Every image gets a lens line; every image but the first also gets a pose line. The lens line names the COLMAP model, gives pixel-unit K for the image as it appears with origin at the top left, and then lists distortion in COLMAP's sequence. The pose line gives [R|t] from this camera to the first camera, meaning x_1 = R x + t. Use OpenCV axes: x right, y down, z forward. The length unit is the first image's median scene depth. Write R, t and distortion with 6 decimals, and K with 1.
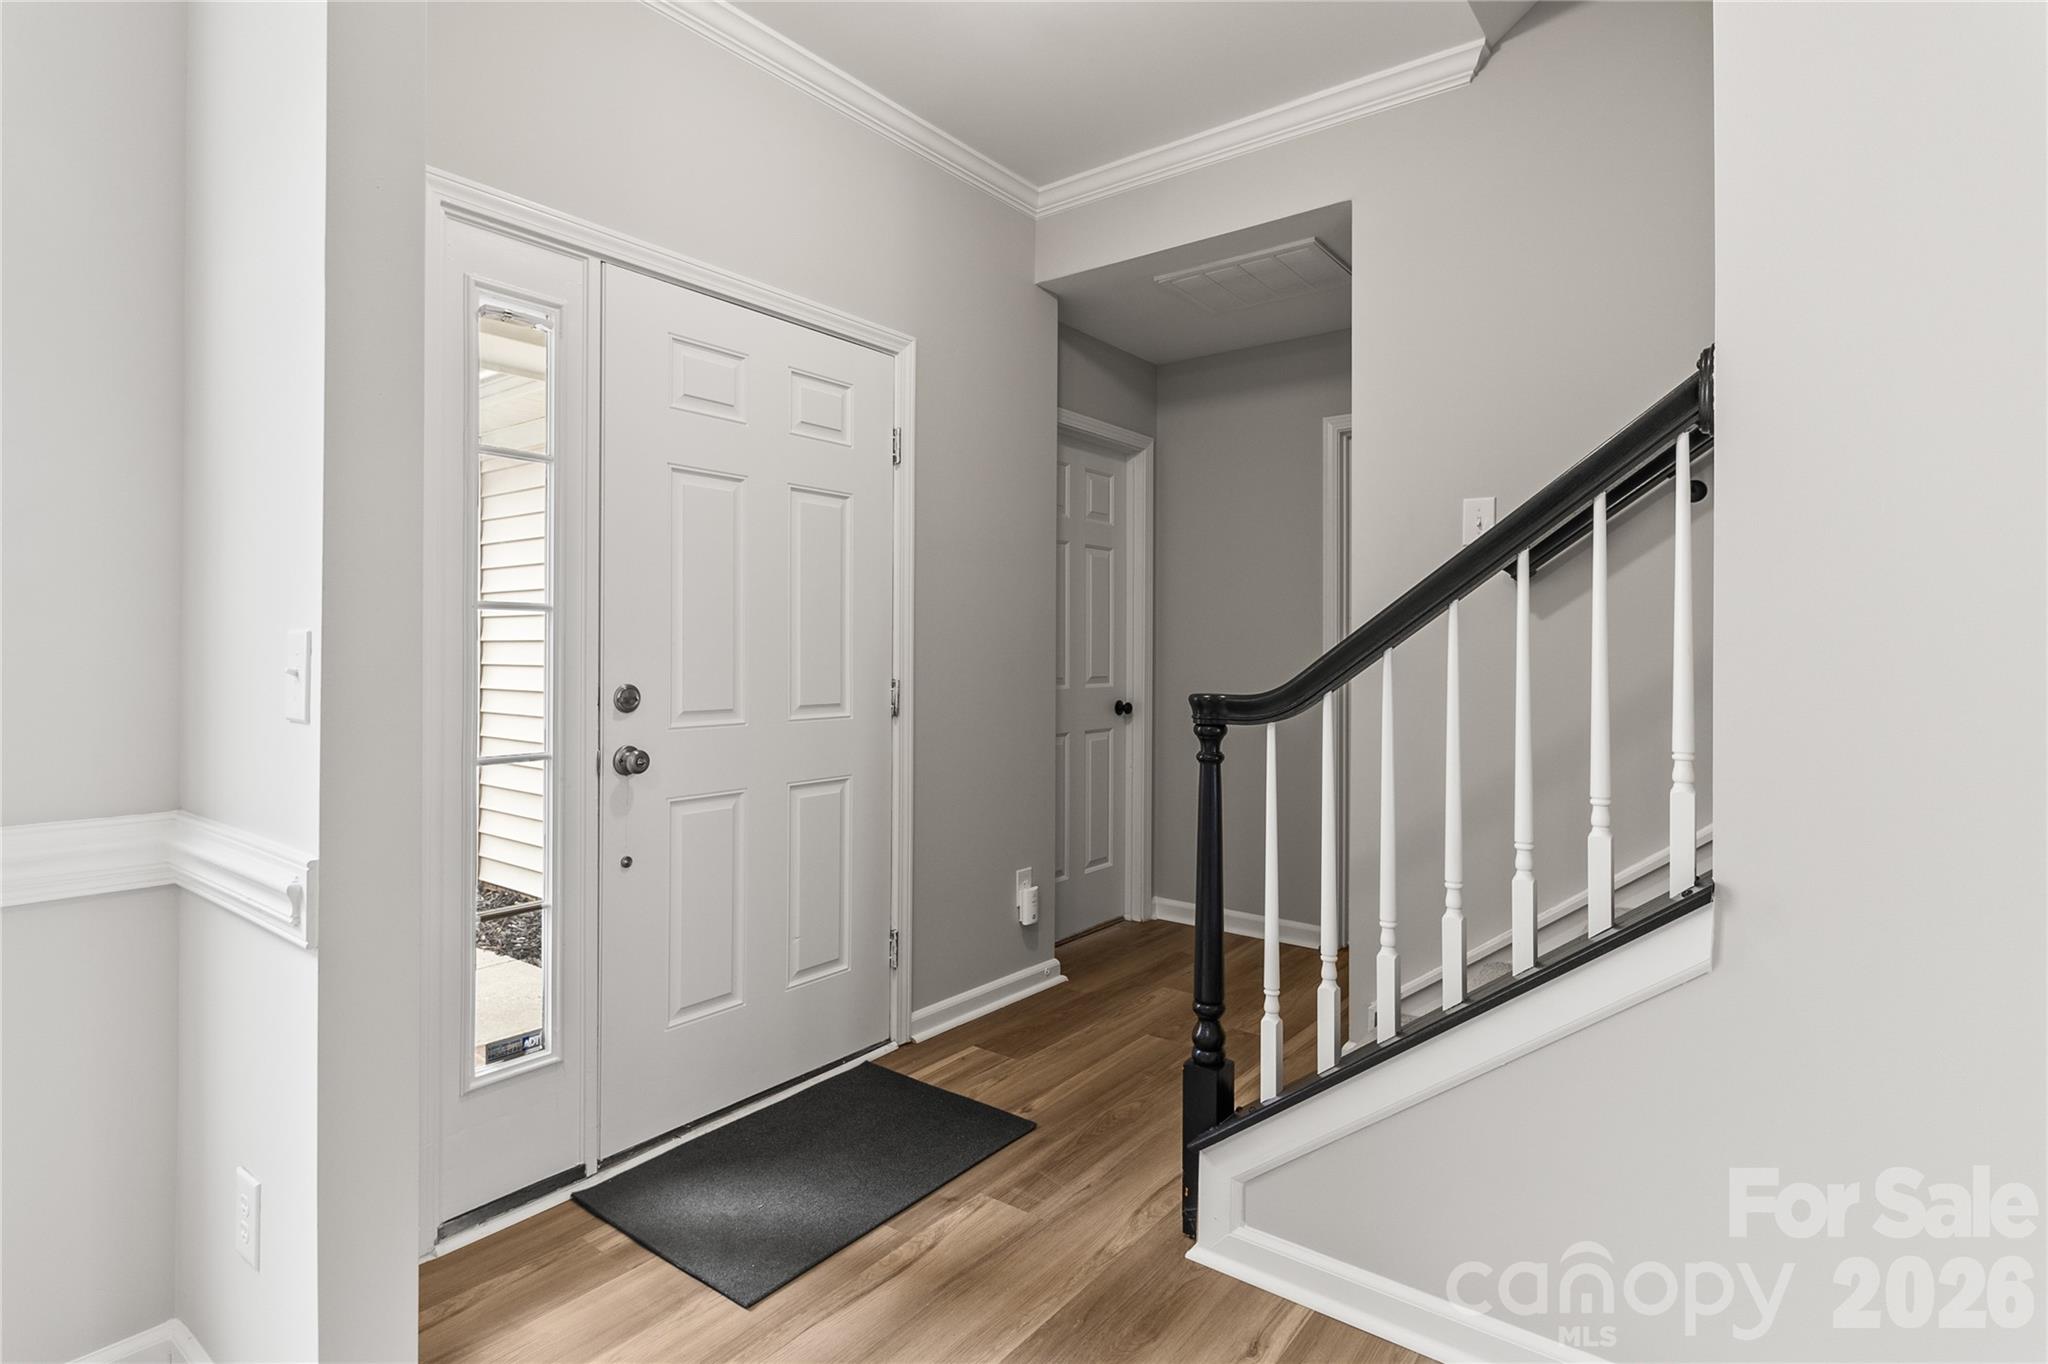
lens RADIAL K [[1009.4, 0, 1023.4], [0, 1009.4, 644.1], [0, 0, 1]] dist [-0.000298, -0.000014]
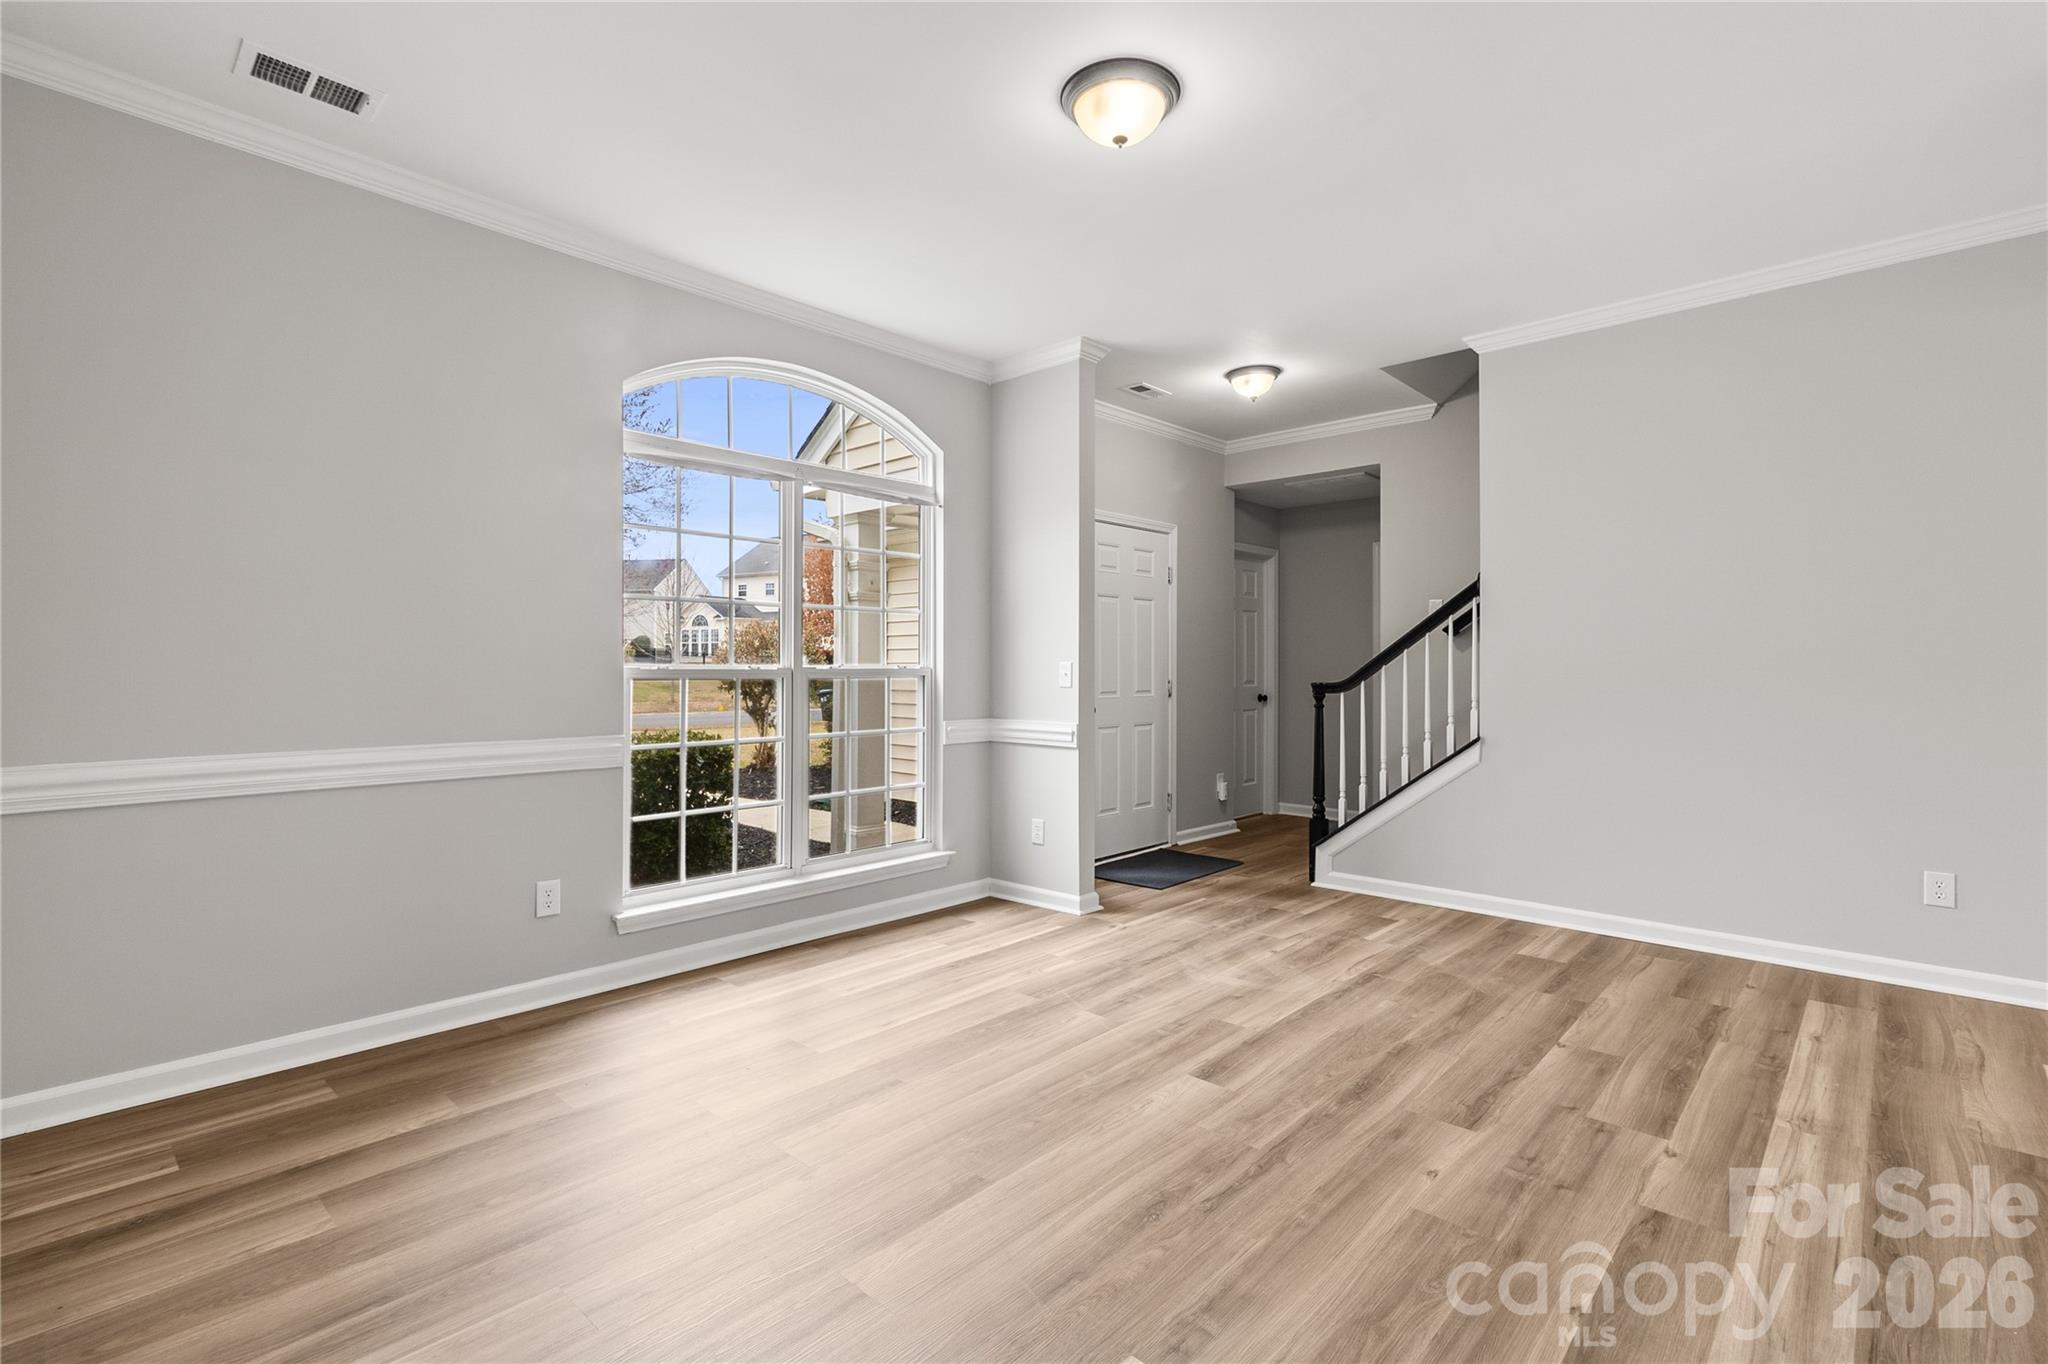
lens RADIAL K [[921.6, 0, 1029.1], [0, 921.6, 667.2], [0, 0, 1]] dist [-0.001038, 0.000085]
pose [[0.995389, -0.004485, -0.095819, -0.238948], [0.005046, 0.999972, 0.005614, -0.006561], [0.095791, -0.006072, 0.995383, -1.042278]]
